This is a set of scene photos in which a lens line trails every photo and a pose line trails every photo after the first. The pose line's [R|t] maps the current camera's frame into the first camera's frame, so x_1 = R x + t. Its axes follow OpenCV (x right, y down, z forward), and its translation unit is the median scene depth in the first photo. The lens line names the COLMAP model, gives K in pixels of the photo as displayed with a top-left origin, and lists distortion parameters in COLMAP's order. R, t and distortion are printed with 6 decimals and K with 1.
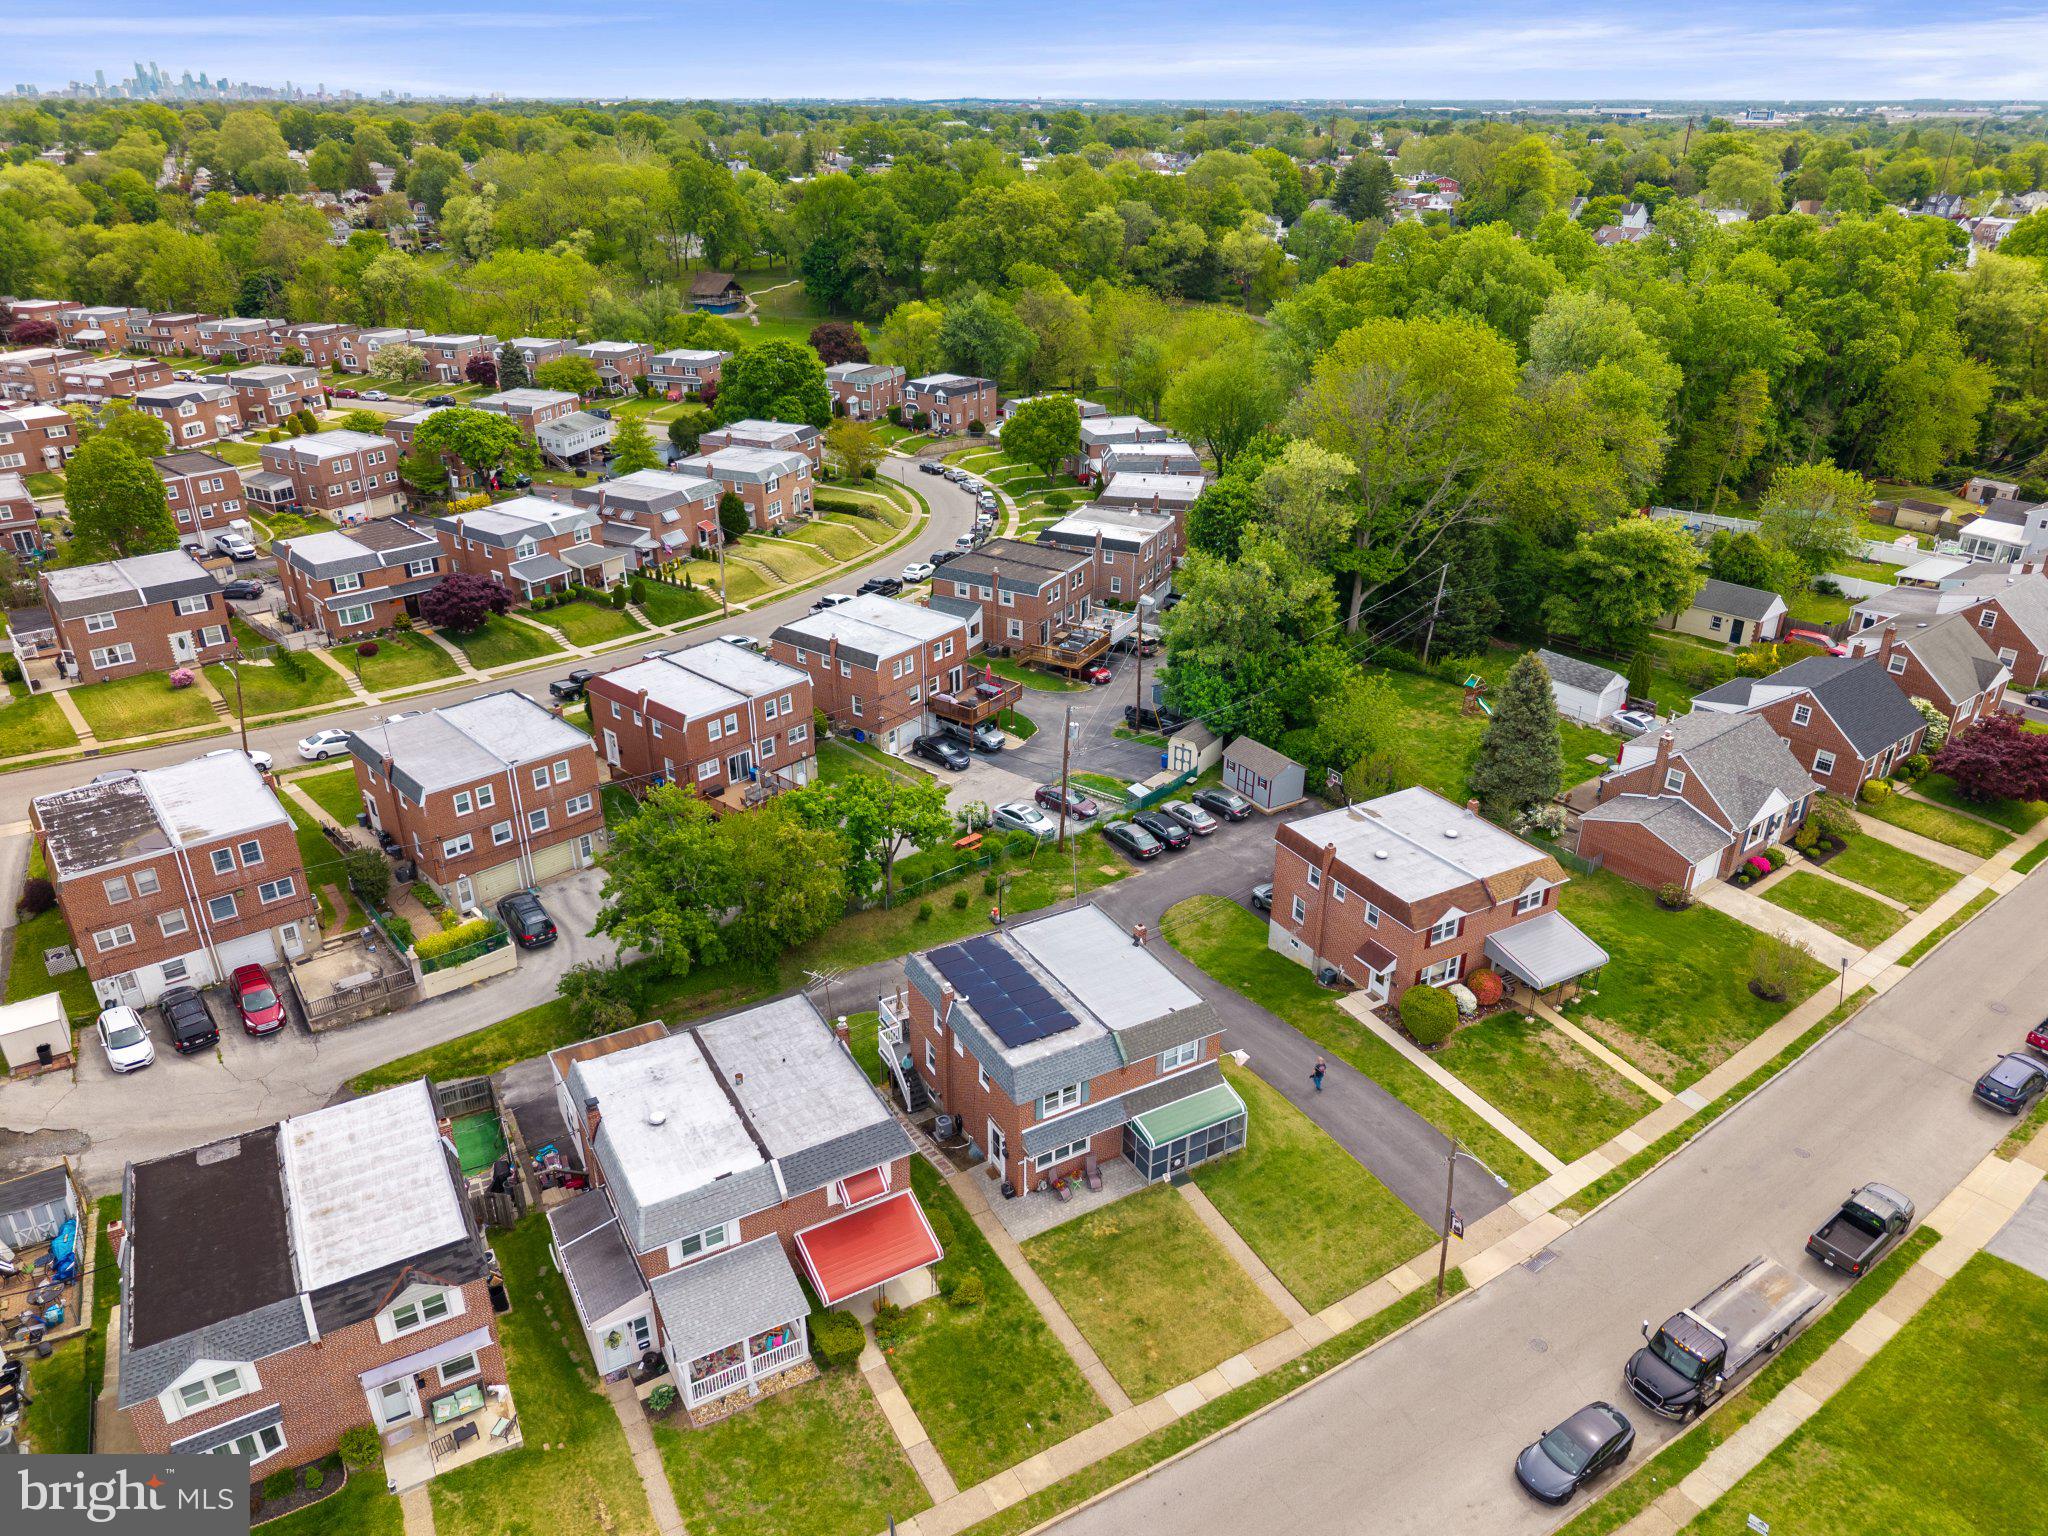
lens RADIAL K [[1466.3, 0, 1036.1], [0, 1466.3, 775.9], [0, 0, 1]] dist [0.037445, -0.035158]
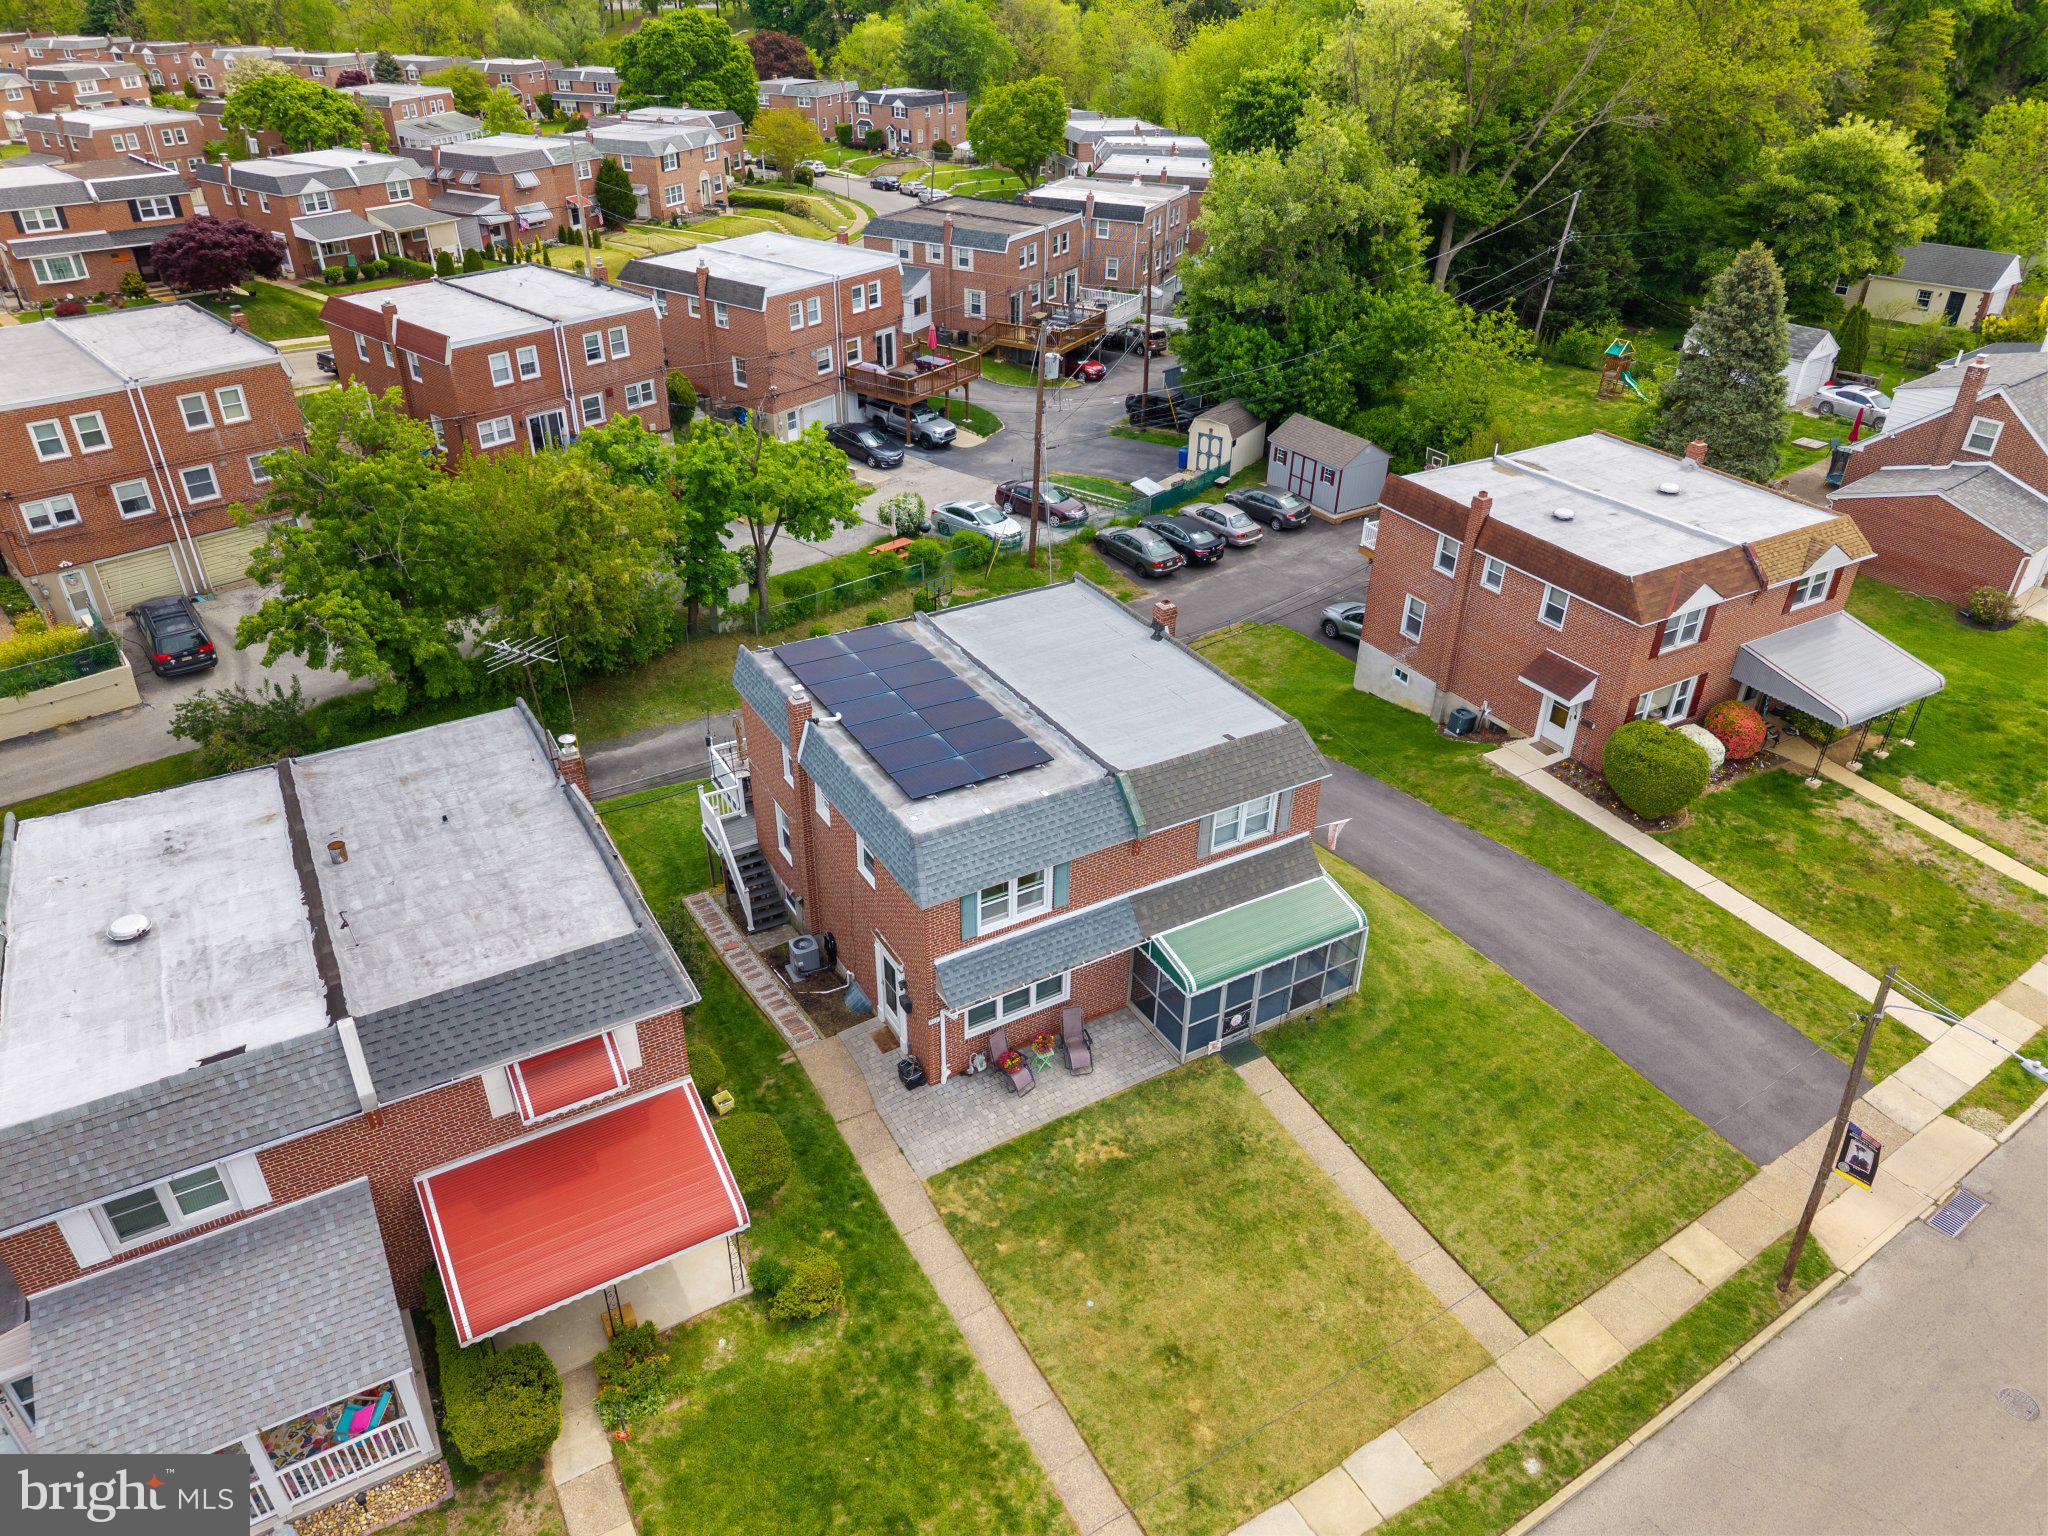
lens RADIAL K [[1466.3, 0, 1024.0], [0, 1466.3, 779.8], [0, 0, 1]] dist [0.037445, -0.035158]
pose [[0.999998, 0.001389, 0.001297, 0.014752], [-0.001515, 0.994714, 0.102672, 0.093683], [-0.001148, -0.102674, 0.994714, 0.369374]]
